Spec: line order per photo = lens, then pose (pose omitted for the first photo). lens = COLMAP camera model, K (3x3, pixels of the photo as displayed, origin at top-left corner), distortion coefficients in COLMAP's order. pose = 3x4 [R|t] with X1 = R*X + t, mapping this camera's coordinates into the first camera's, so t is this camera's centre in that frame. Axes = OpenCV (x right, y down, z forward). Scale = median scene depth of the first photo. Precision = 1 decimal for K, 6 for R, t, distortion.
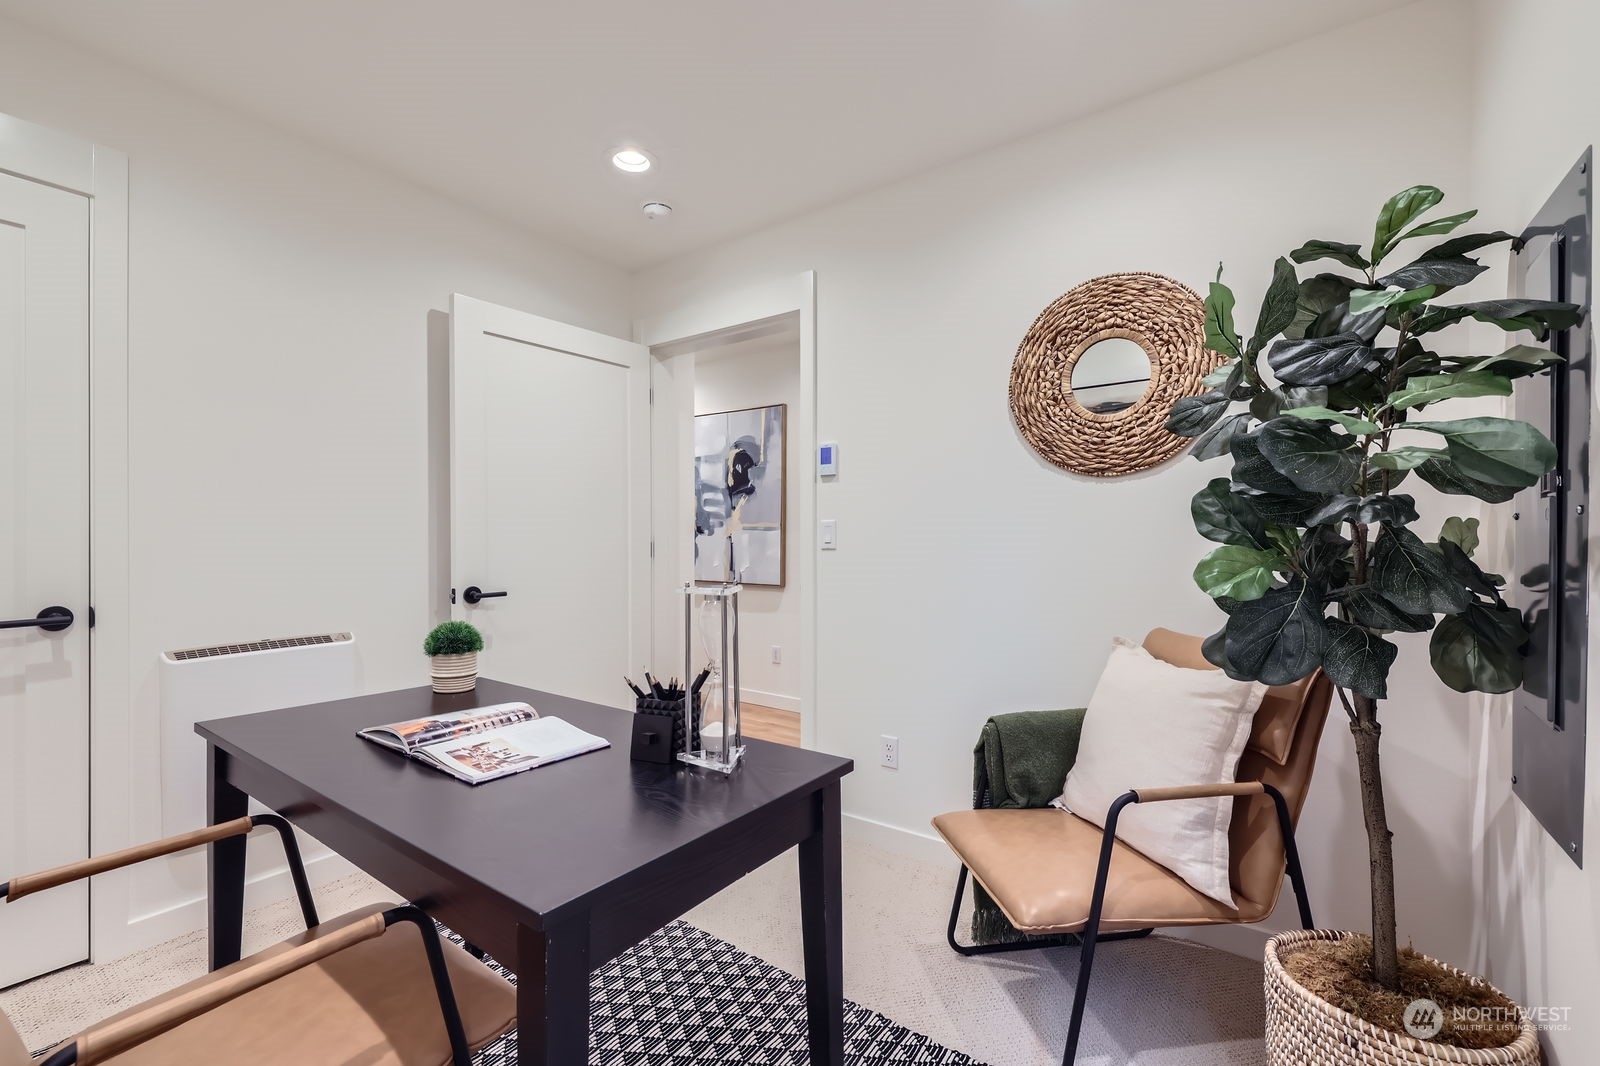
lens RADIAL K [[664.1, 0, 803.1], [0, 664.1, 536.8], [0, 0, 1]] dist [0.002010, -0.000205]
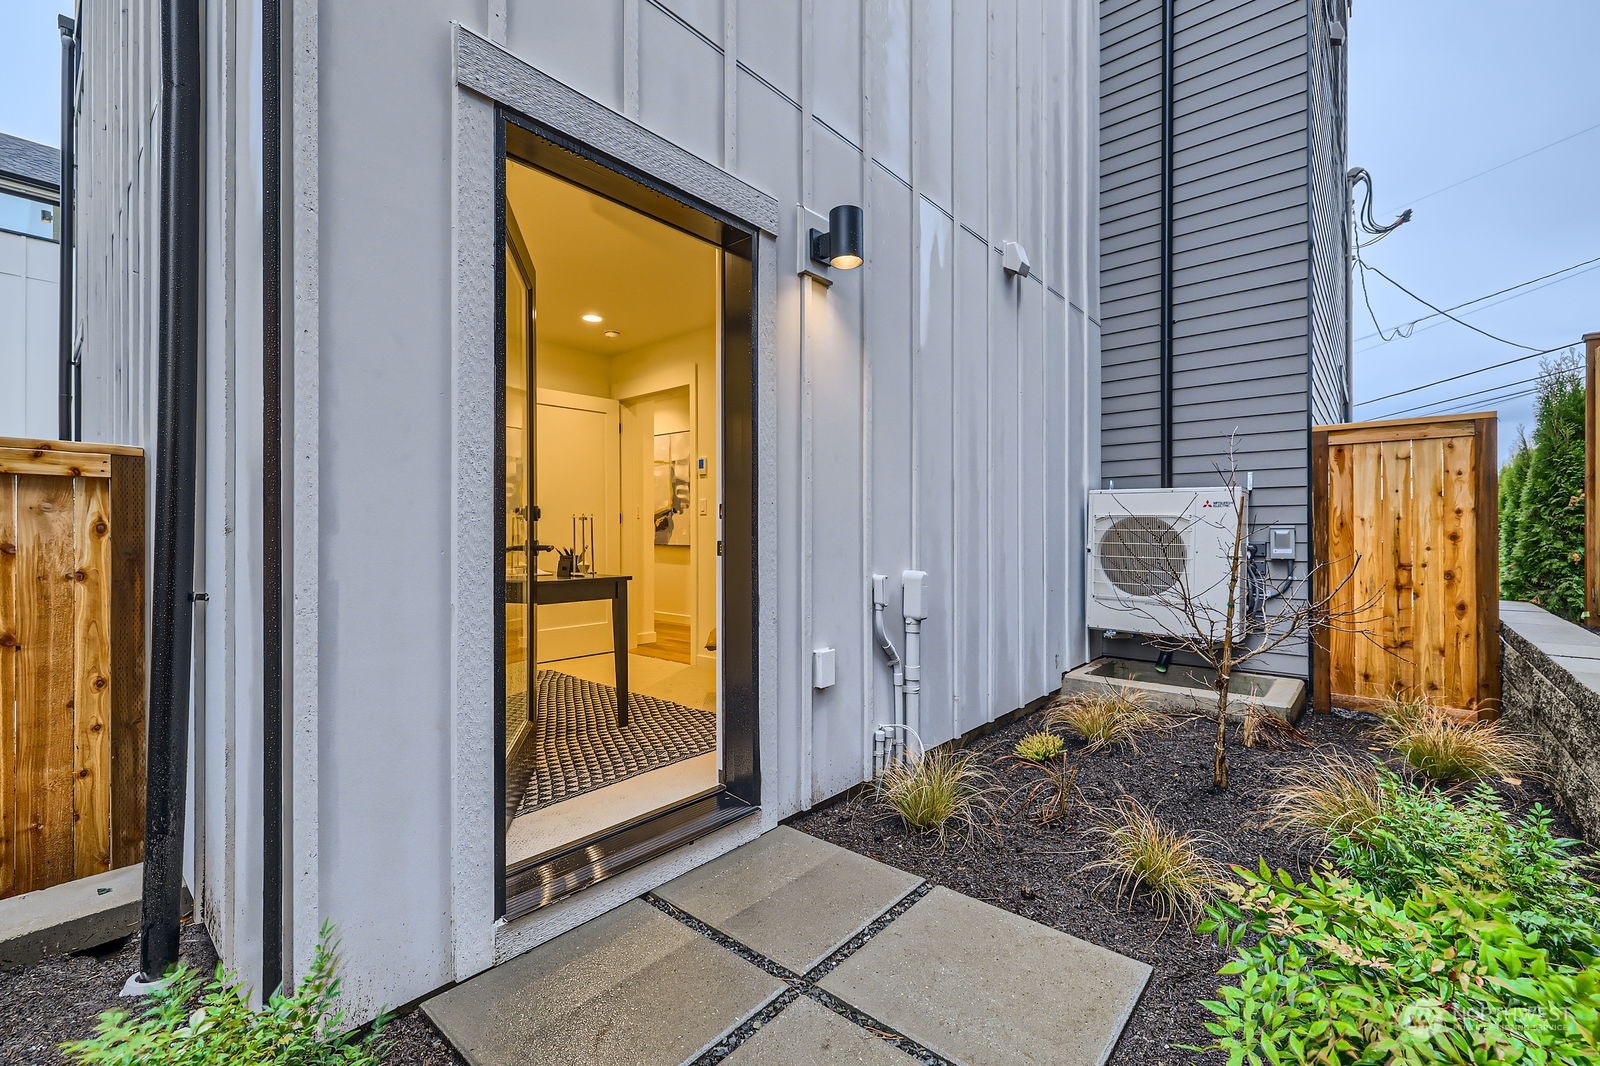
lens RADIAL K [[672.9, 0, 798.0], [0, 672.9, 529.9], [0, 0, 1]] dist [0.000154, -0.000246]
pose [[0.994637, -0.000056, -0.103431, 0.406430], [-0.000087, 0.999999, -0.001376, 0.051806], [0.103431, 0.001378, 0.994636, -0.679092]]
